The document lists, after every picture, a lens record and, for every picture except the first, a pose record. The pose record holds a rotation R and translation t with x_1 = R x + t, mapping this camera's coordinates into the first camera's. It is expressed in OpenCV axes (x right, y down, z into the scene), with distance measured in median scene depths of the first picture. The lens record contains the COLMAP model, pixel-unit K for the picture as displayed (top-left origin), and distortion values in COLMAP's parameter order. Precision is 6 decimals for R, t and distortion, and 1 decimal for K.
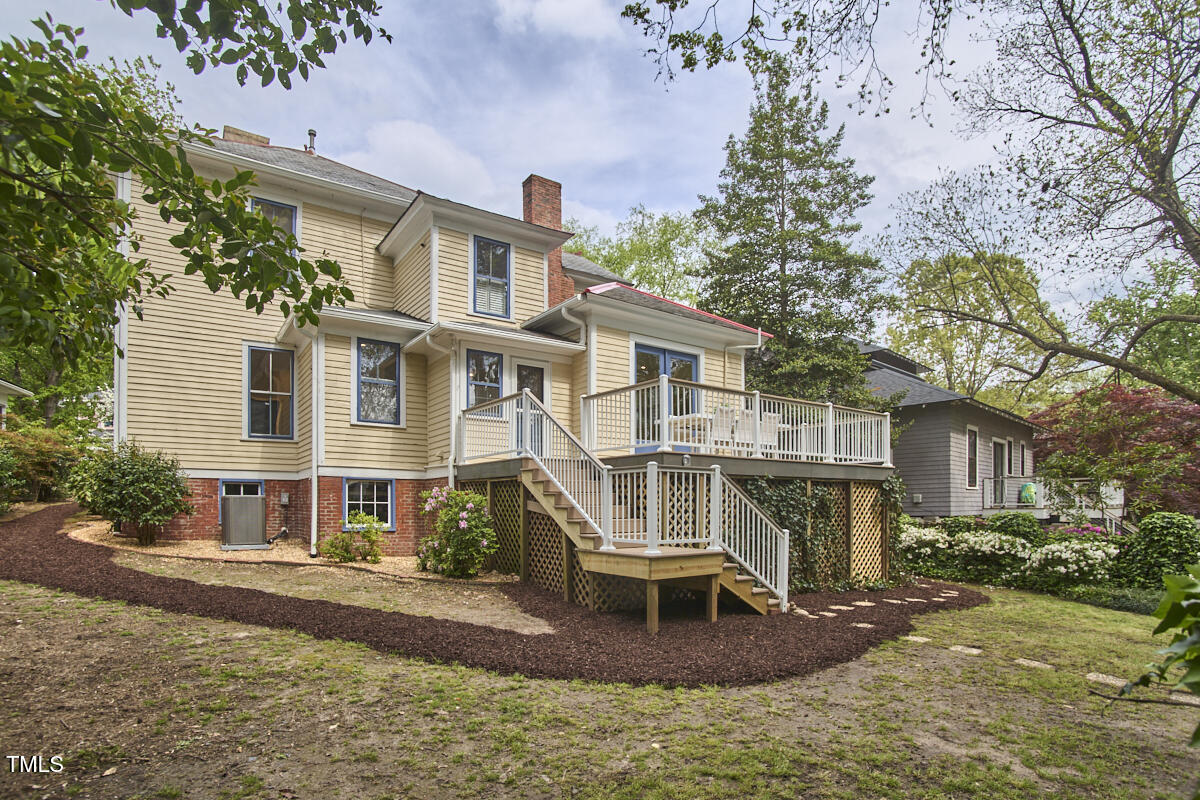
lens RADIAL K [[608.1, 0, 573.4], [0, 608.1, 505.9], [0, 0, 1]] dist [-0.030149, 0.000747]
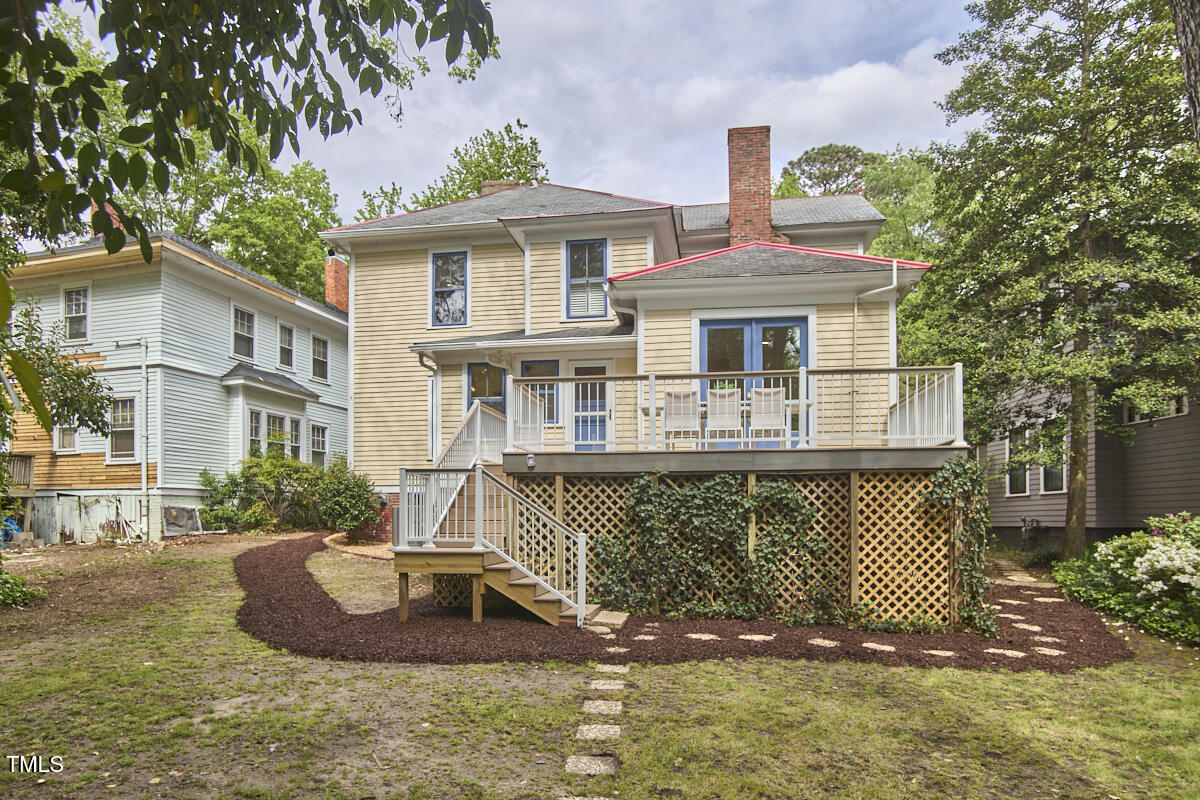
lens RADIAL K [[751.6, 0, 599.8], [0, 751.6, 511.2], [0, 0, 1]] dist [-0.000679, 0.000014]
pose [[0.732595, -0.009810, -0.680594, 0.794486], [-0.005045, 0.999790, -0.019841, 0.021932], [0.680646, 0.017969, 0.732392, 0.157491]]
